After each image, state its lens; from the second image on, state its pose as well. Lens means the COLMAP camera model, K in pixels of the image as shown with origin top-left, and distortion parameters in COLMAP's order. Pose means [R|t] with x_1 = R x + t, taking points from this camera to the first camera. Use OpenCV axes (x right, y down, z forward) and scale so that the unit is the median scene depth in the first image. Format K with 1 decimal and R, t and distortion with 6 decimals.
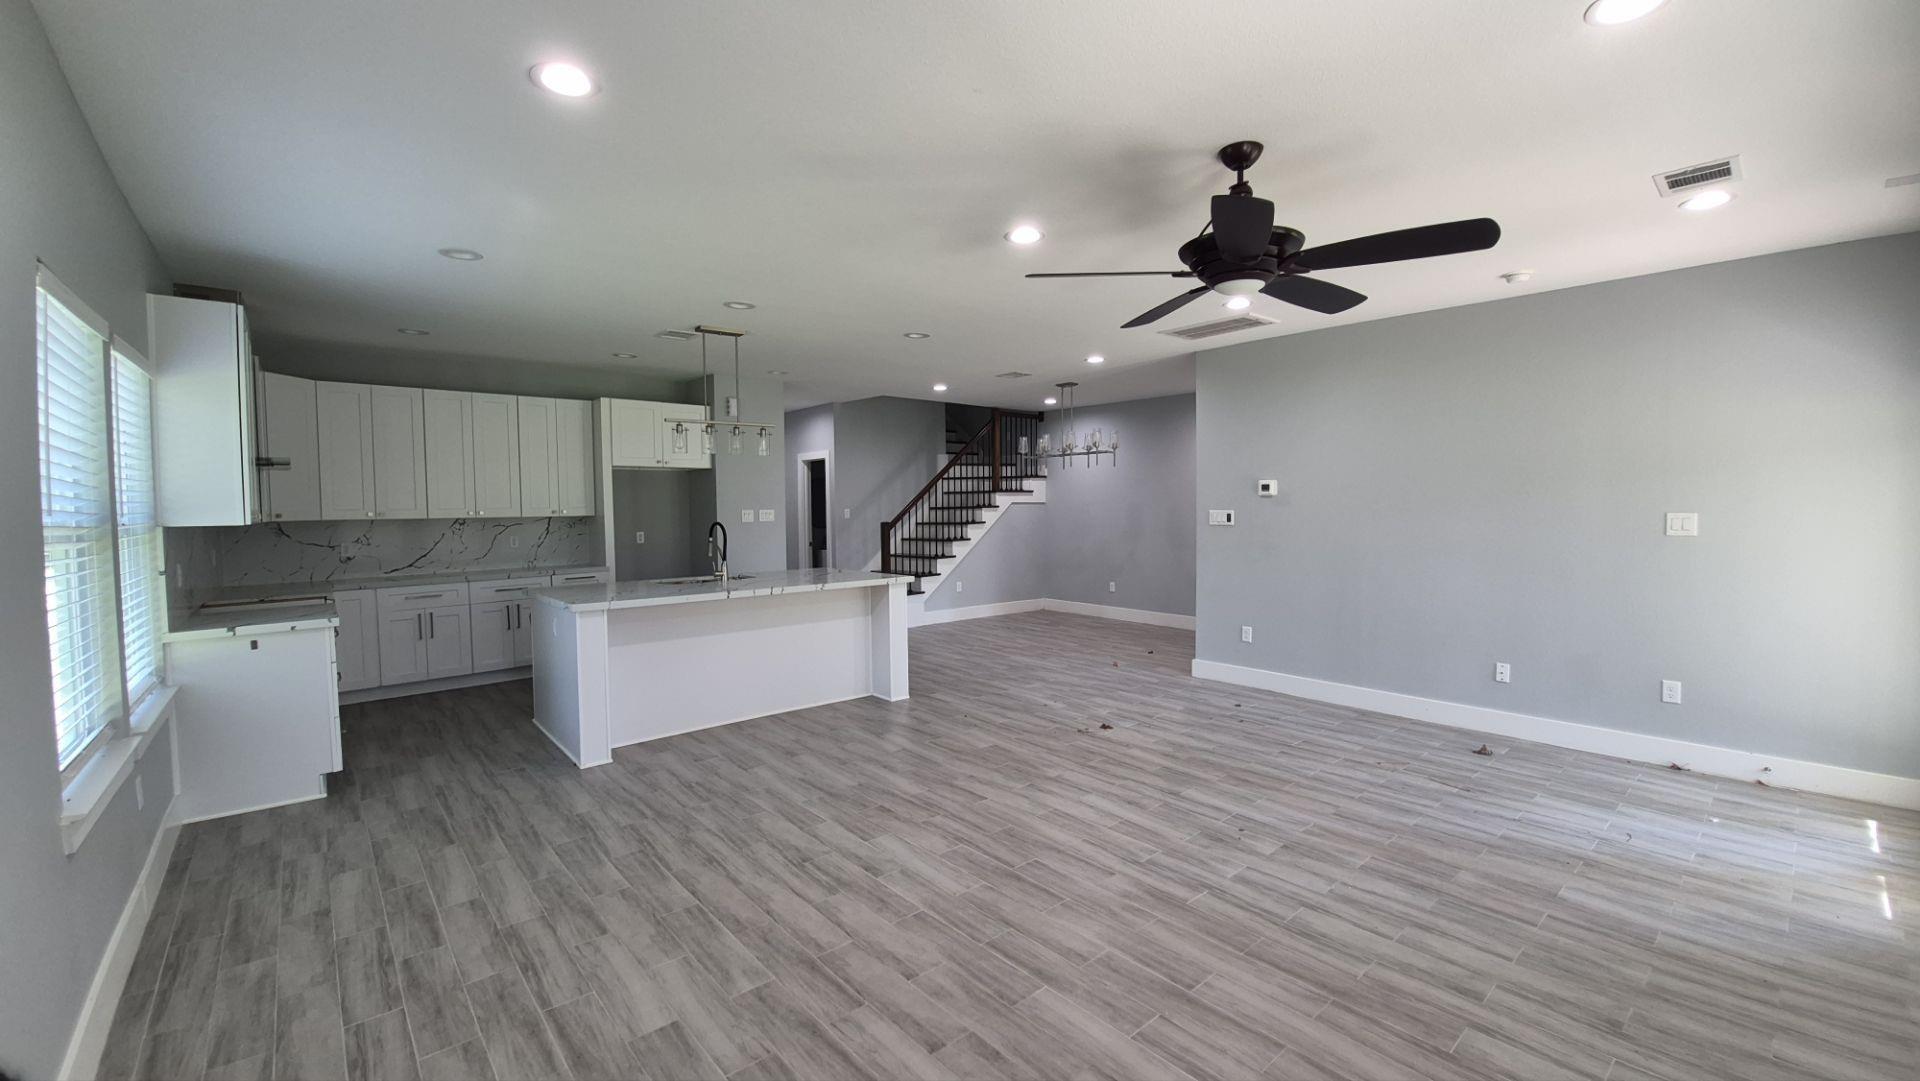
lens RADIAL K [[759.5, 0, 954.1], [0, 759.5, 534.0], [0, 0, 1]] dist [-0.001581, -0.011319]
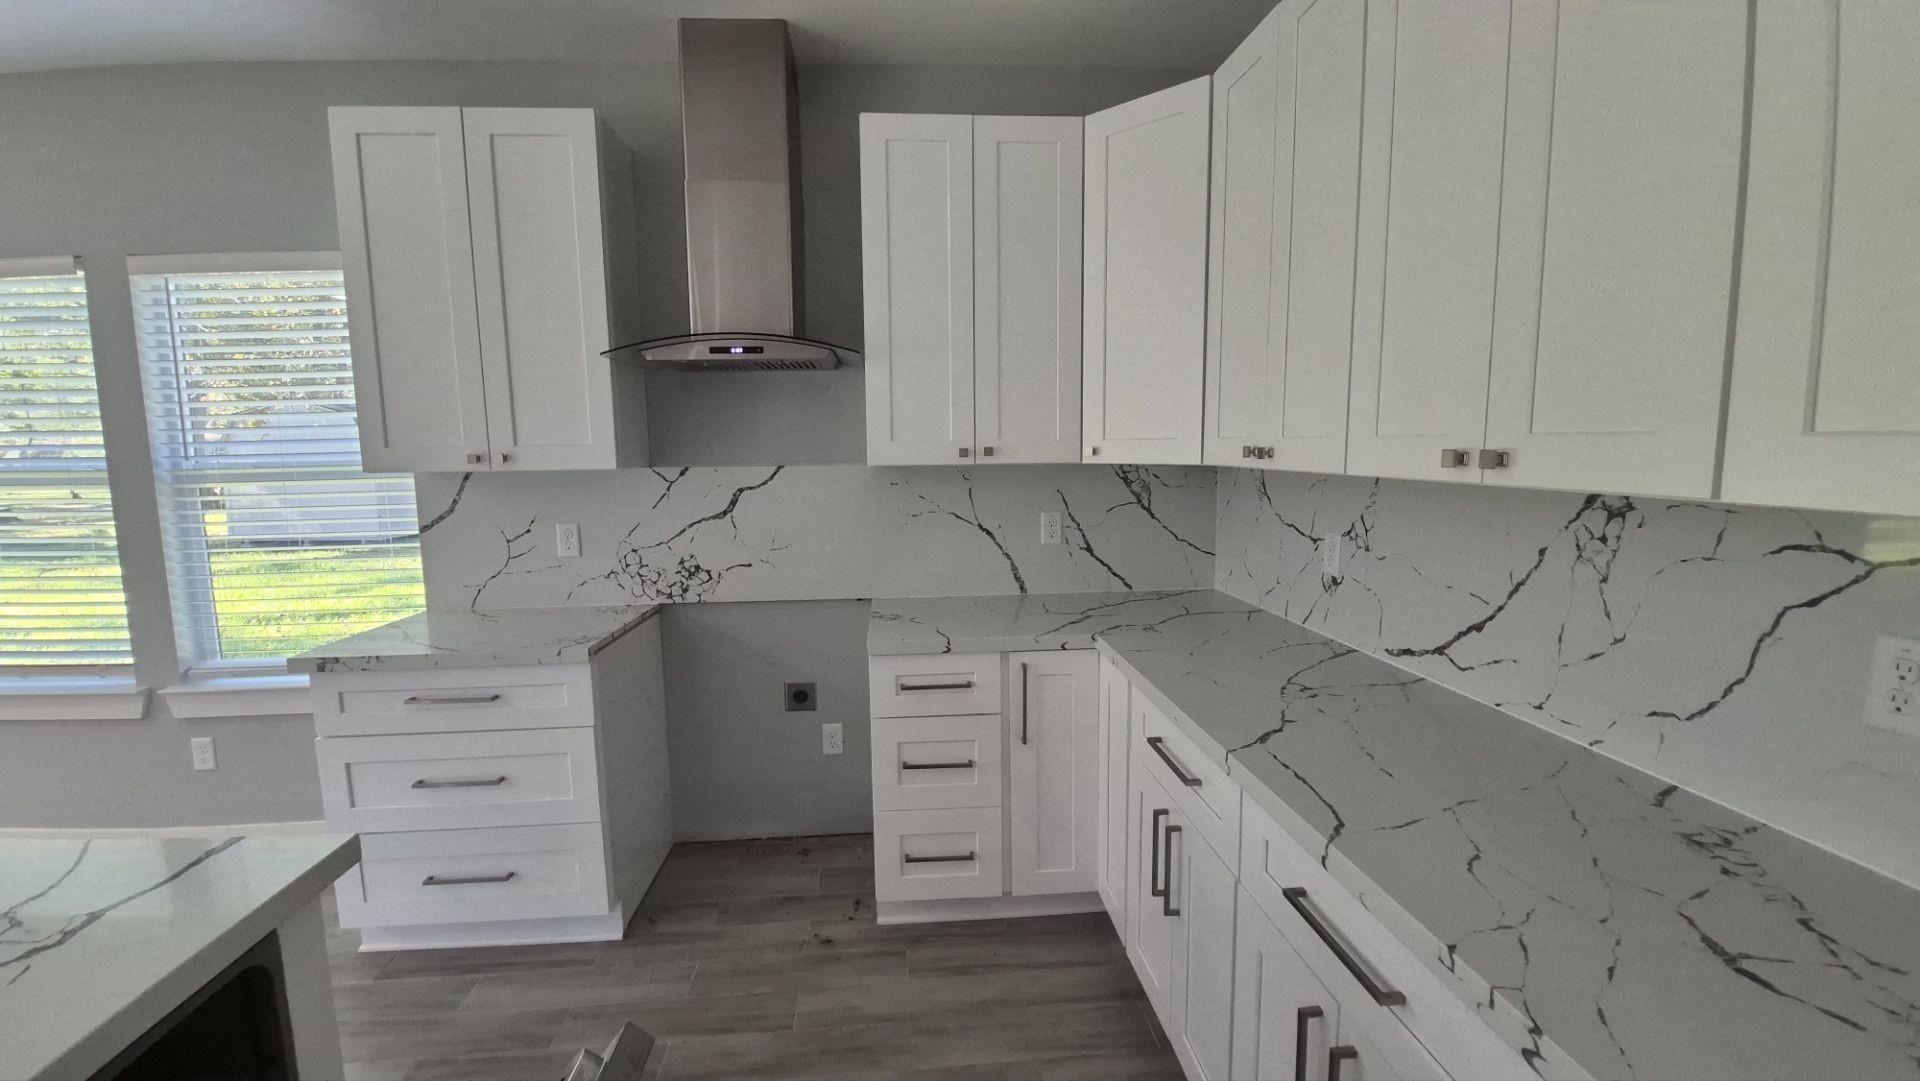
lens RADIAL K [[759.5, 0, 954.1], [0, 759.5, 534.0], [0, 0, 1]] dist [-0.001581, -0.011319]
pose [[-0.593686, 0.113363, -0.796671, -0.734536], [-0.012519, 0.988606, 0.150003, -0.062133], [0.804599, 0.099028, -0.585503, 1.796338]]
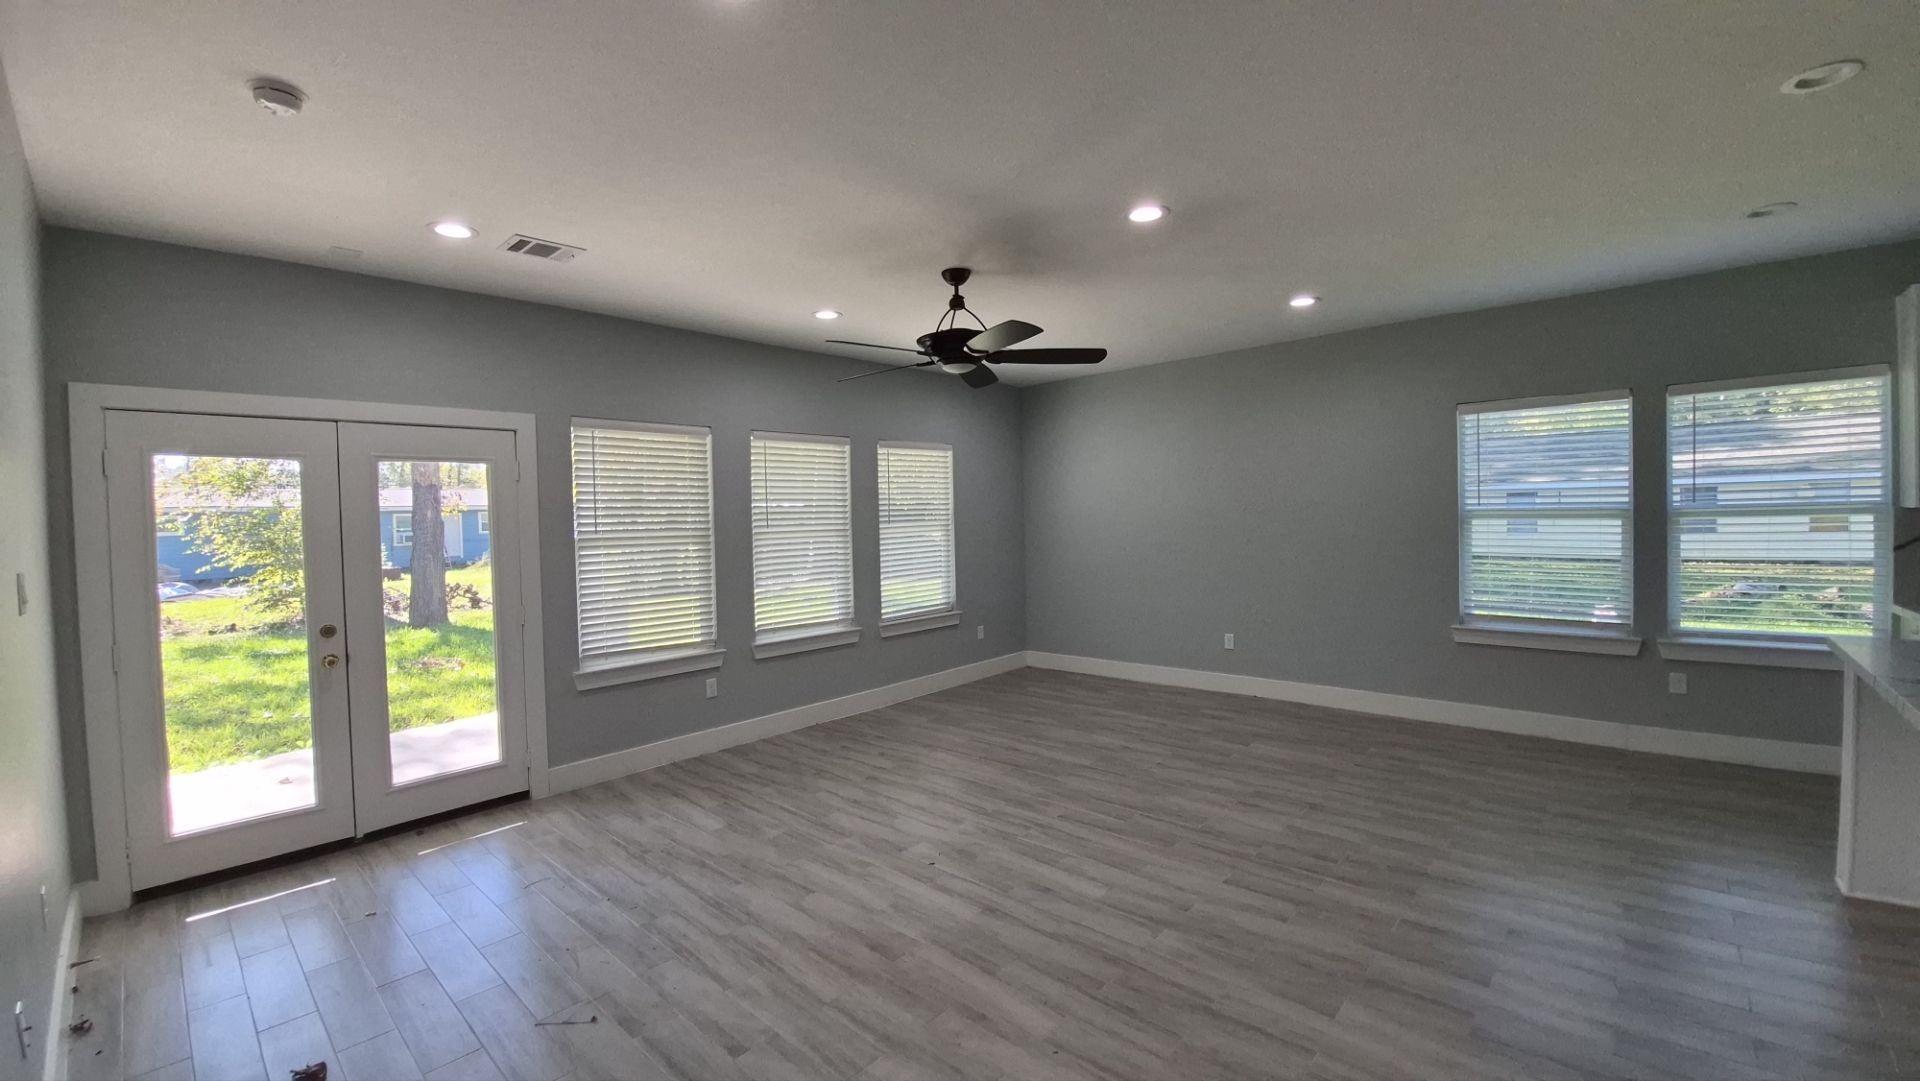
lens RADIAL K [[759.5, 0, 954.1], [0, 759.5, 534.0], [0, 0, 1]] dist [-0.001581, -0.011319]
pose [[-0.992494, 0.038836, -0.115963, 0.424642], [0.031959, 0.997651, 0.060584, -0.075787], [0.118044, 0.056423, -0.991404, 1.832054]]
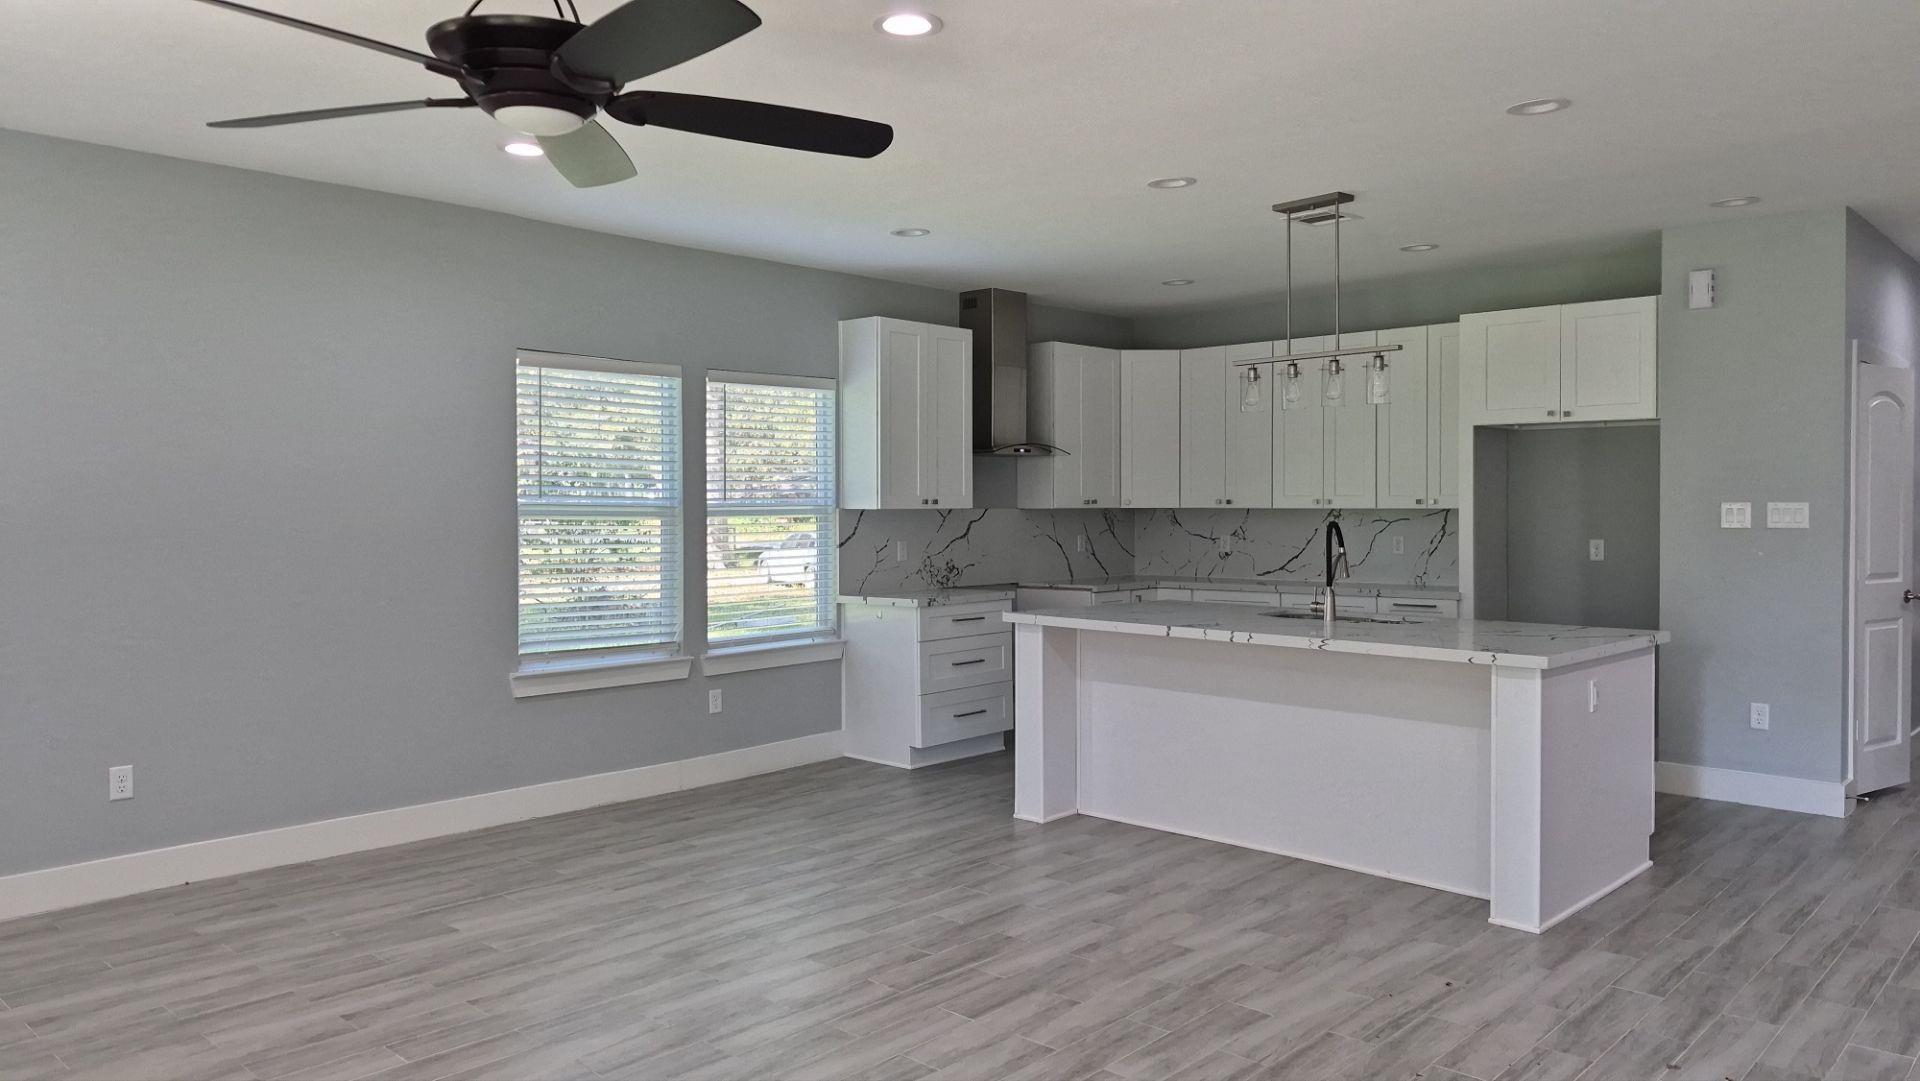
lens RADIAL K [[1322.2, 0, 957.7], [0, 1322.2, 517.9], [0, 0, 1]] dist [0.038295, -0.003060]
pose [[0.105559, 0.023103, -0.994145, 1.067939], [-0.038558, 0.999073, 0.019124, -0.041091], [0.993665, 0.036313, 0.106352, 0.922930]]
